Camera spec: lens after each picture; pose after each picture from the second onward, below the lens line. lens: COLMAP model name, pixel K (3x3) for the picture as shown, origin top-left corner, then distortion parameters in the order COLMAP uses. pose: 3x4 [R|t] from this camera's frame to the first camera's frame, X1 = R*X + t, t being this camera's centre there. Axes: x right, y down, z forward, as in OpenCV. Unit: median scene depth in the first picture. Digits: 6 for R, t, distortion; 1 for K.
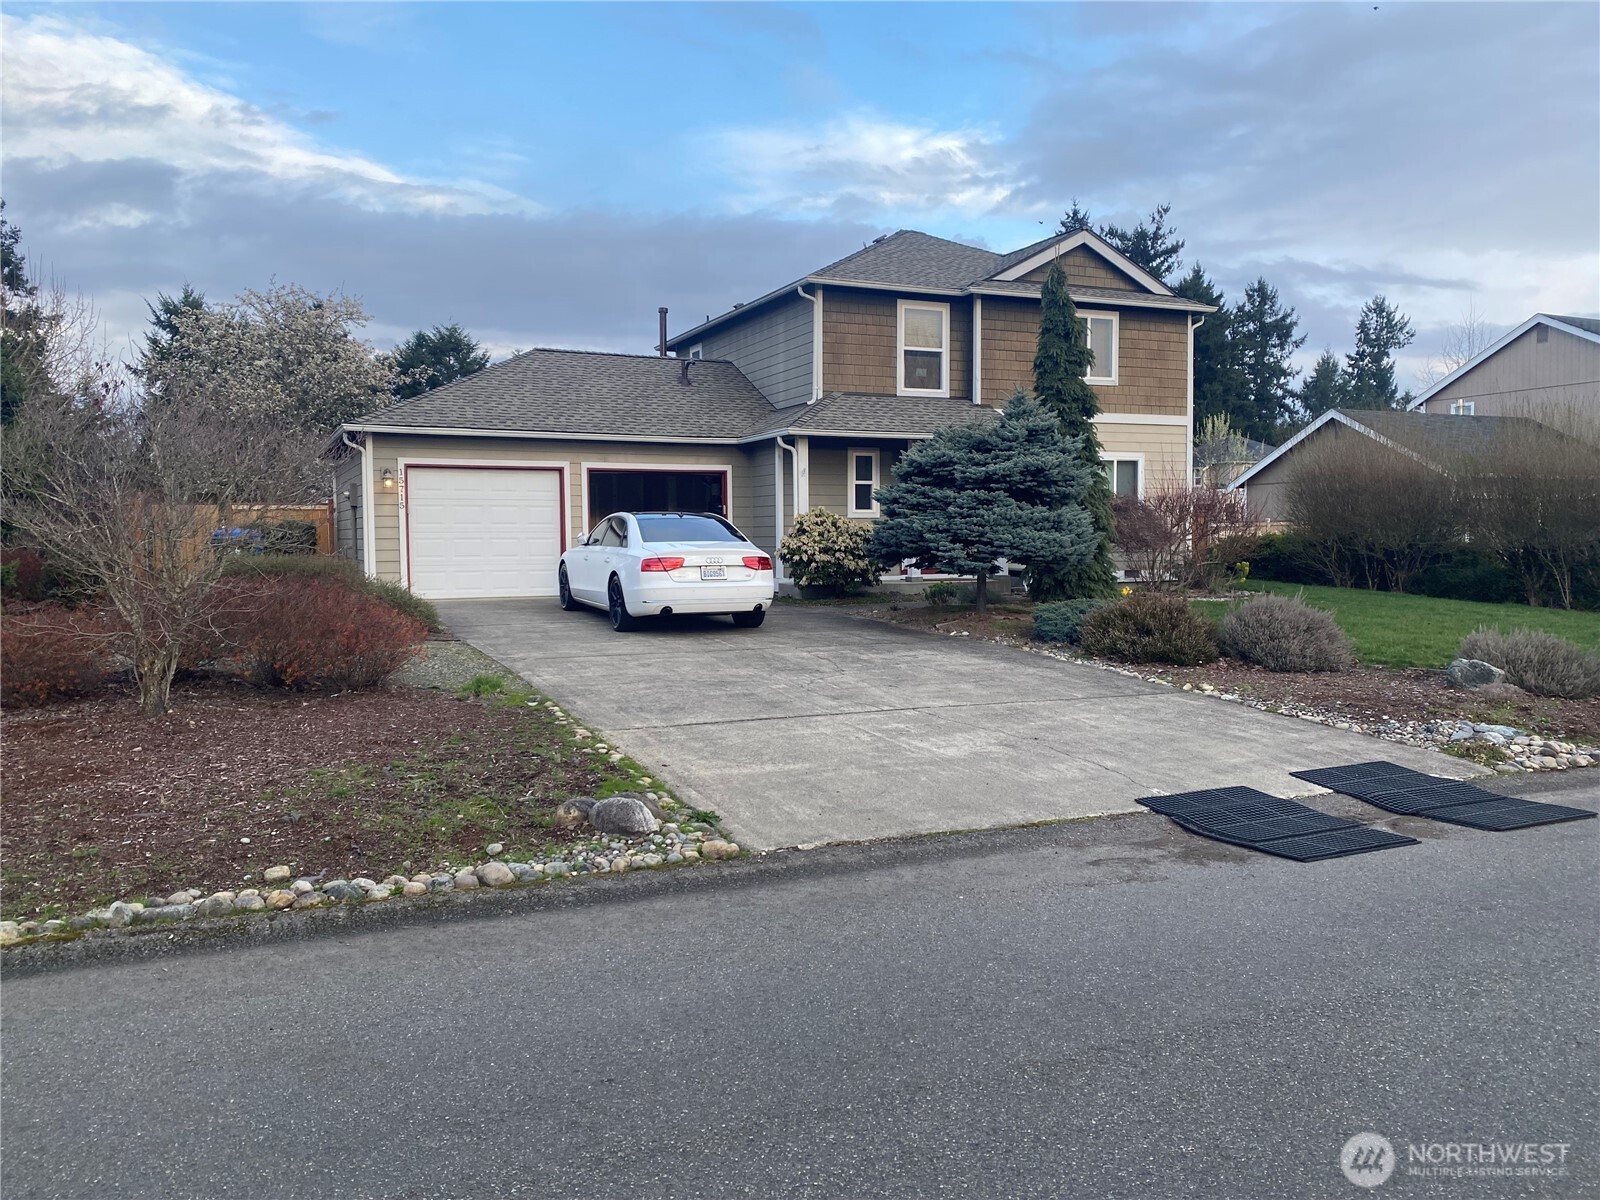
lens RADIAL K [[1193.7, 0, 800.6], [0, 1193.7, 603.9], [0, 0, 1]] dist [-0.005217, -0.000834]
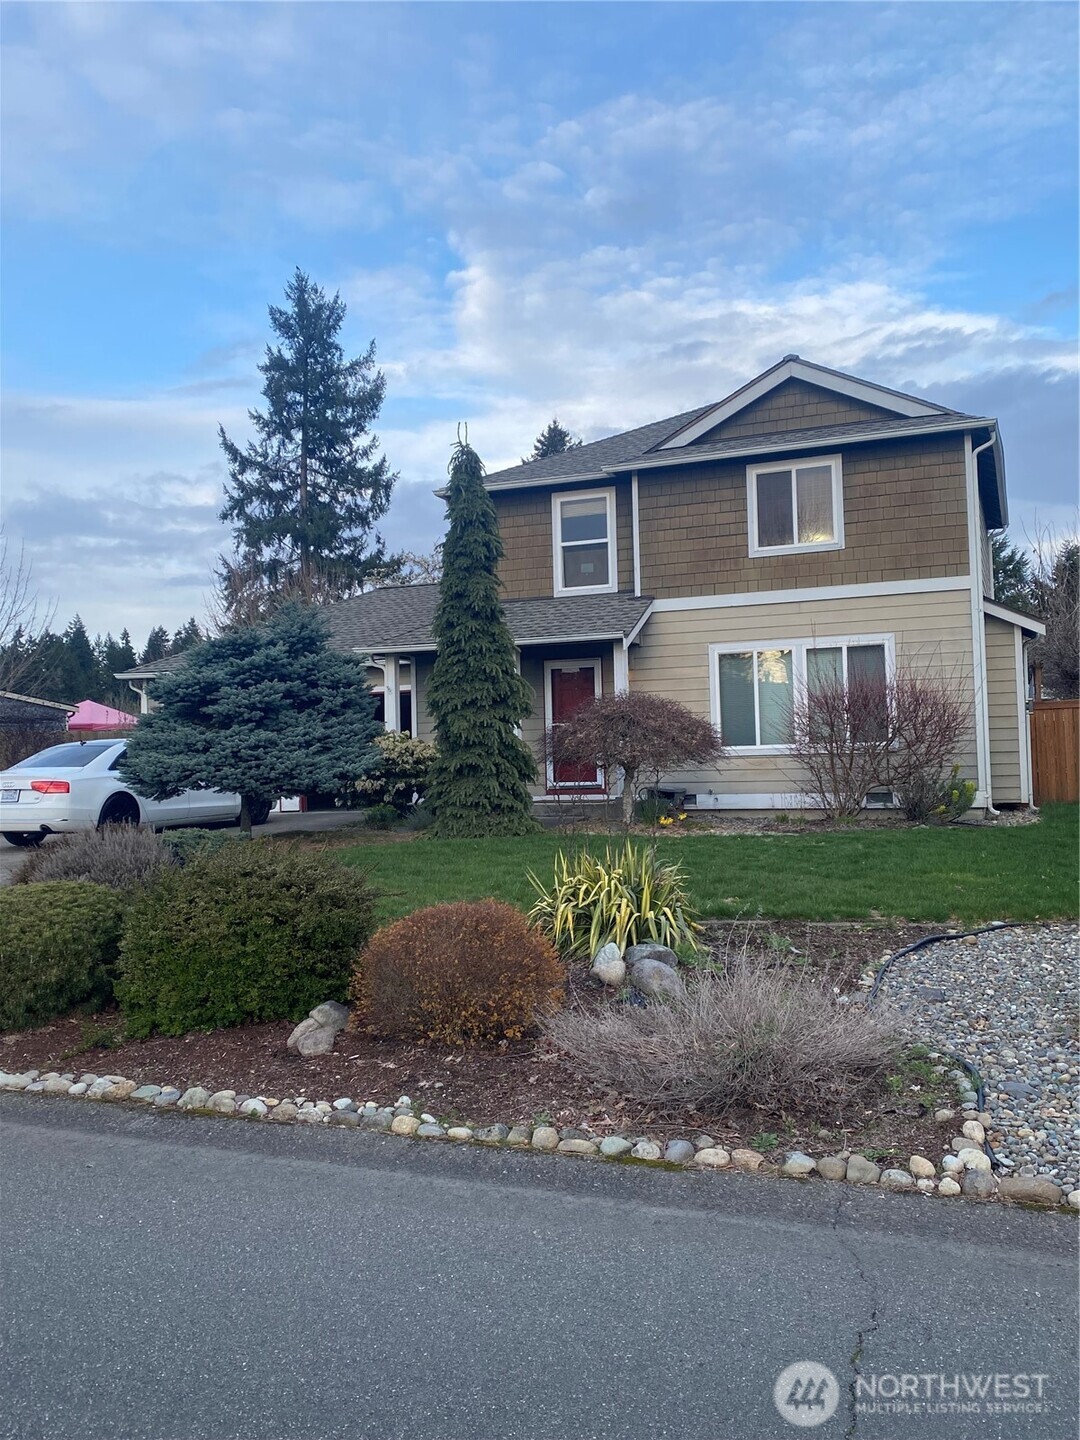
lens RADIAL K [[1285.0, 0, 538.1], [0, 1285.0, 716.6], [0, 0, 1]] dist [0.036785, -0.011649]
pose [[0.707036, -0.039282, -0.706085, 0.761103], [-0.019515, 0.996992, -0.075007, -0.011970], [0.706908, 0.066812, 0.704143, 0.315285]]
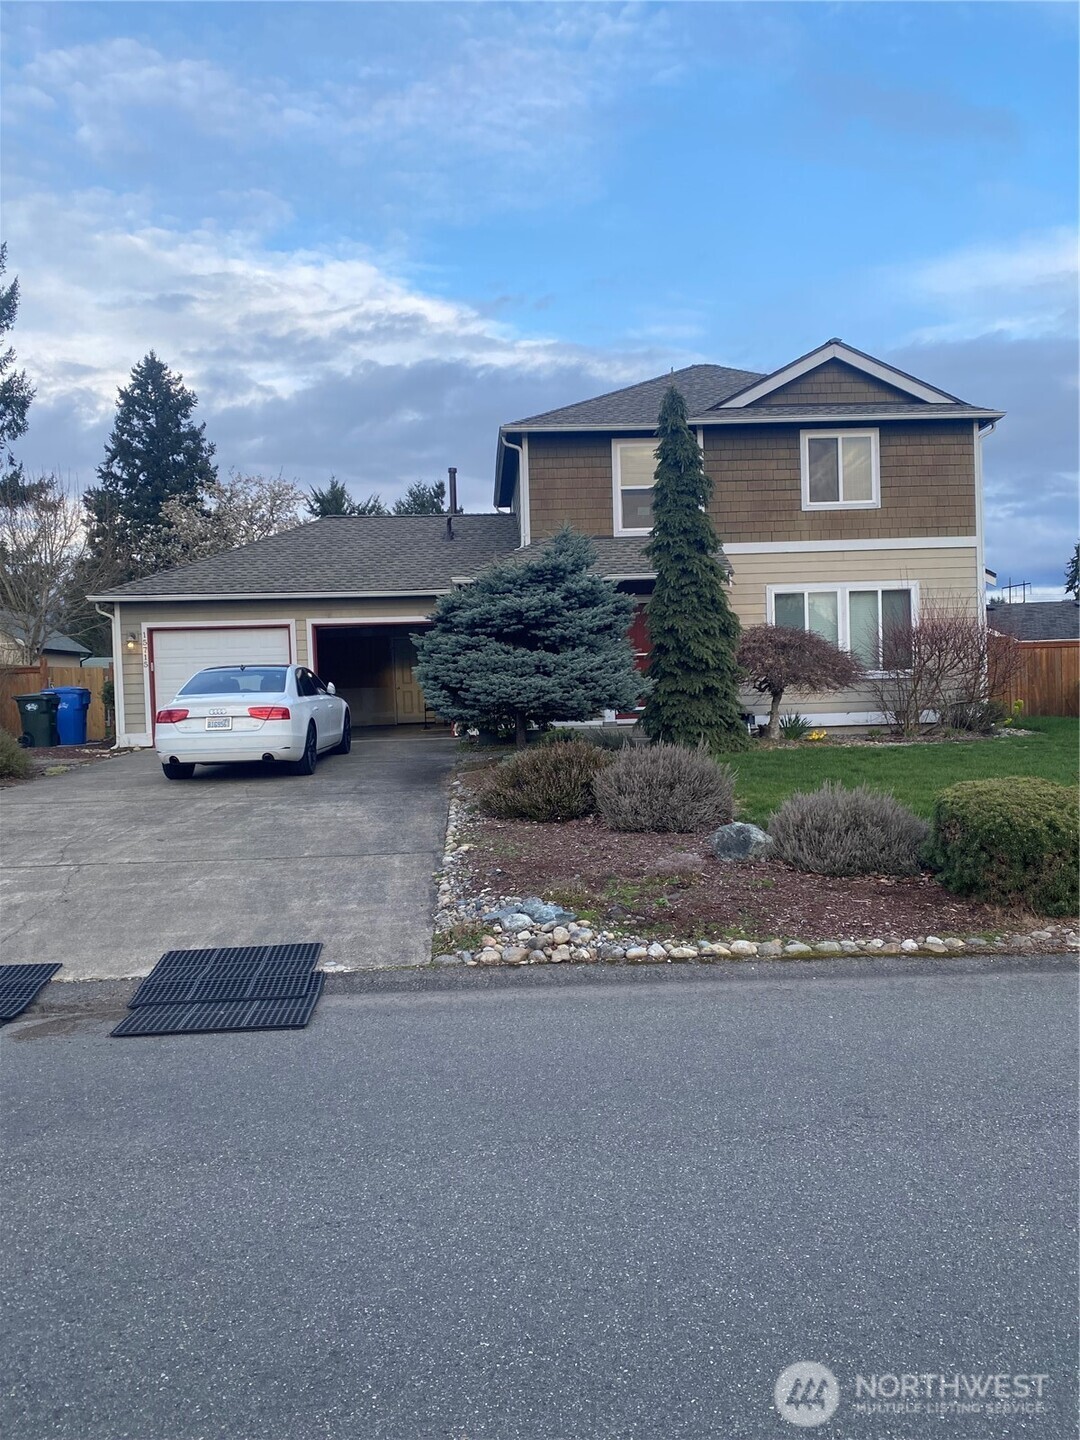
lens RADIAL K [[1169.3, 0, 539.3], [0, 1169.3, 719.0], [0, 0, 1]] dist [-0.015896, 0.038040]
pose [[0.934651, -0.012199, -0.355358, 0.365146], [0.004208, 0.999721, -0.023254, -0.002941], [0.355542, 0.020239, 0.934441, 0.085152]]
